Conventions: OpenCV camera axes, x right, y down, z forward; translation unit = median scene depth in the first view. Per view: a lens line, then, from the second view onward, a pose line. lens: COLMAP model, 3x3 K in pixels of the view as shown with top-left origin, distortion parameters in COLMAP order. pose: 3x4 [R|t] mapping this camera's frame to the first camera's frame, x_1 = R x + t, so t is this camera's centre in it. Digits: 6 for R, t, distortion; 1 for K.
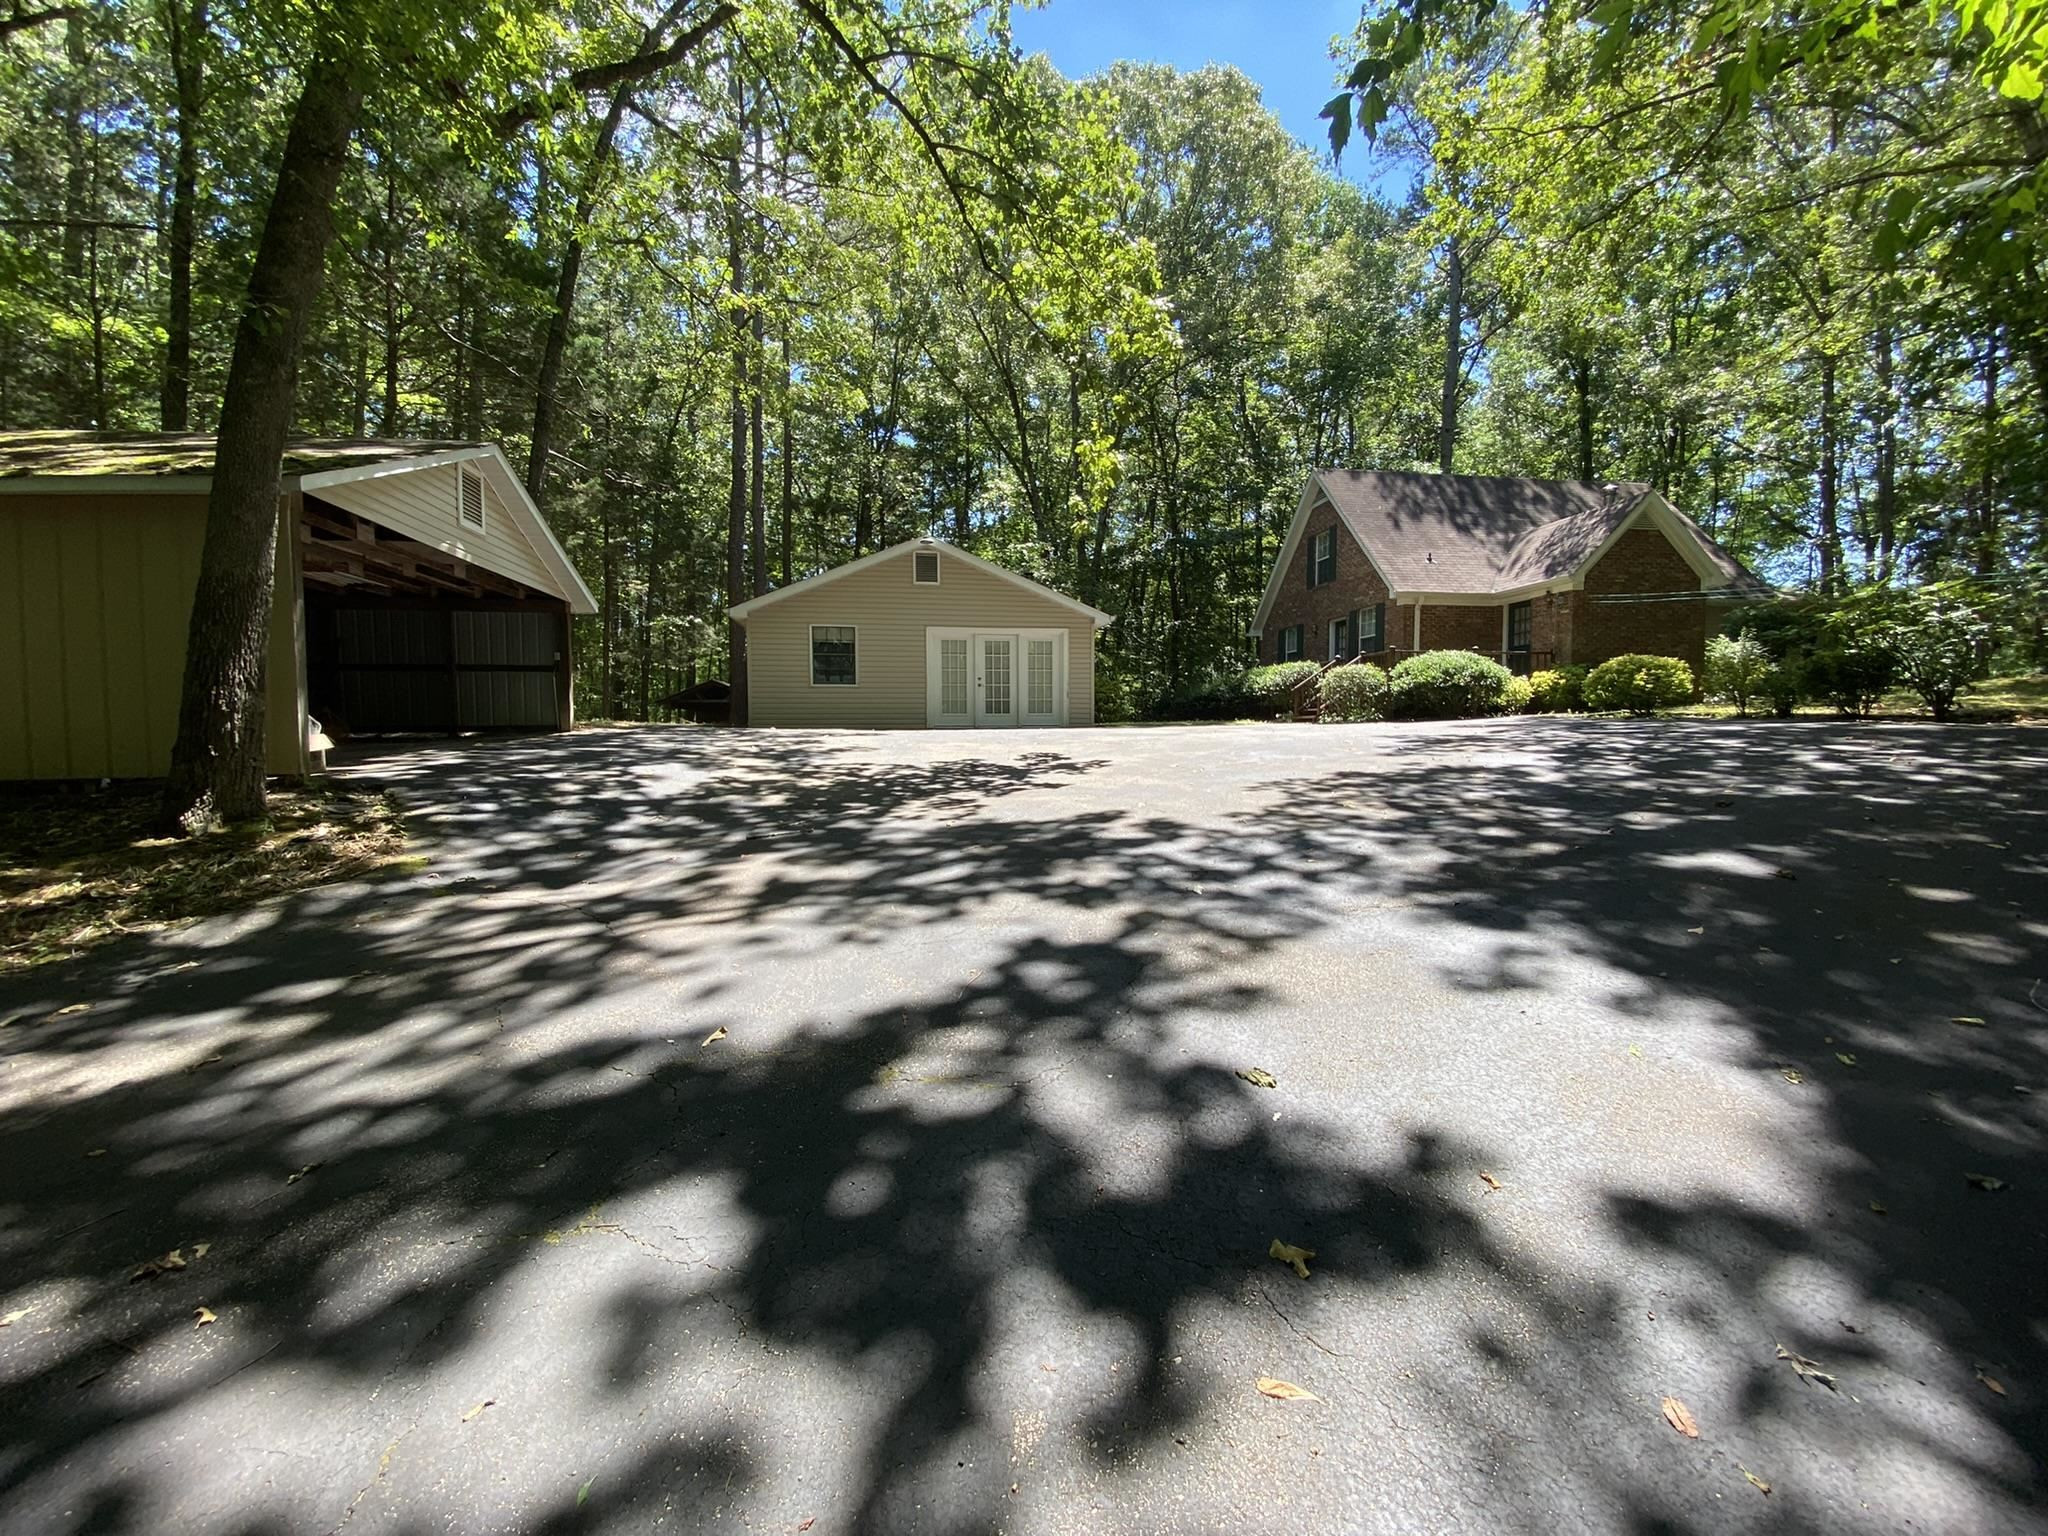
lens RADIAL K [[849.3, 0, 1027.6], [0, 849.3, 769.7], [0, 0, 1]] dist [0.011252, -0.018118]
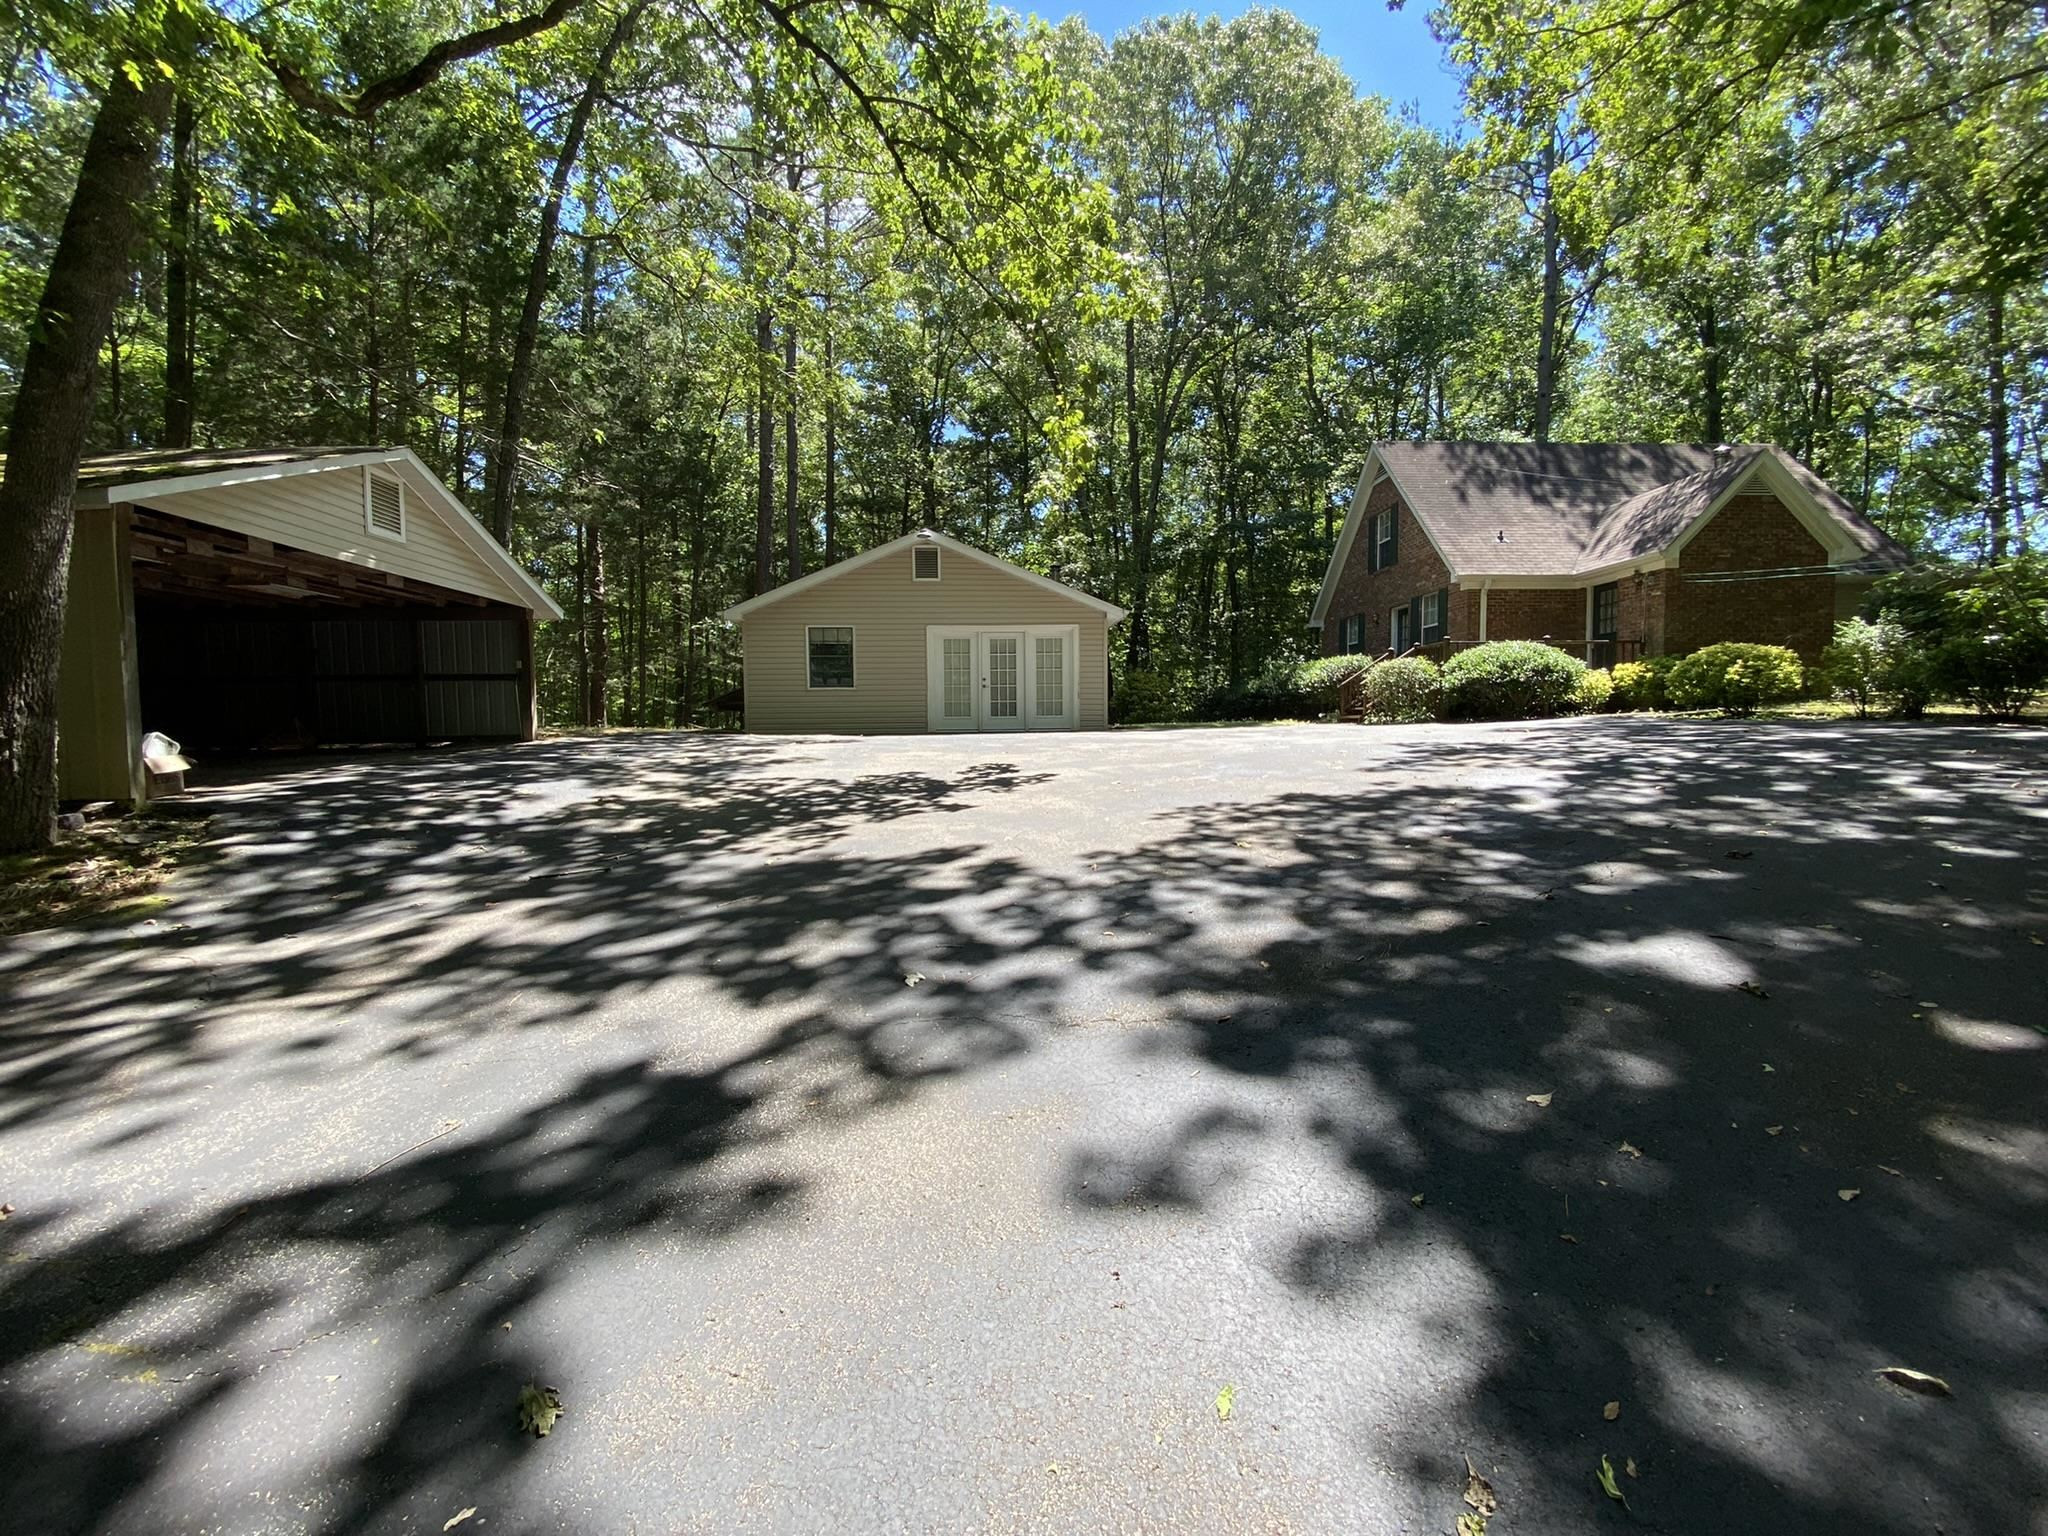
lens RADIAL K [[849.3, 0, 1027.6], [0, 849.3, 769.7], [0, 0, 1]] dist [0.011252, -0.018118]
pose [[0.993020, 0.000575, -0.117941, 0.102823], [0.000228, 0.999977, 0.006792, -0.013290], [0.117942, -0.006771, 0.992997, 0.067747]]
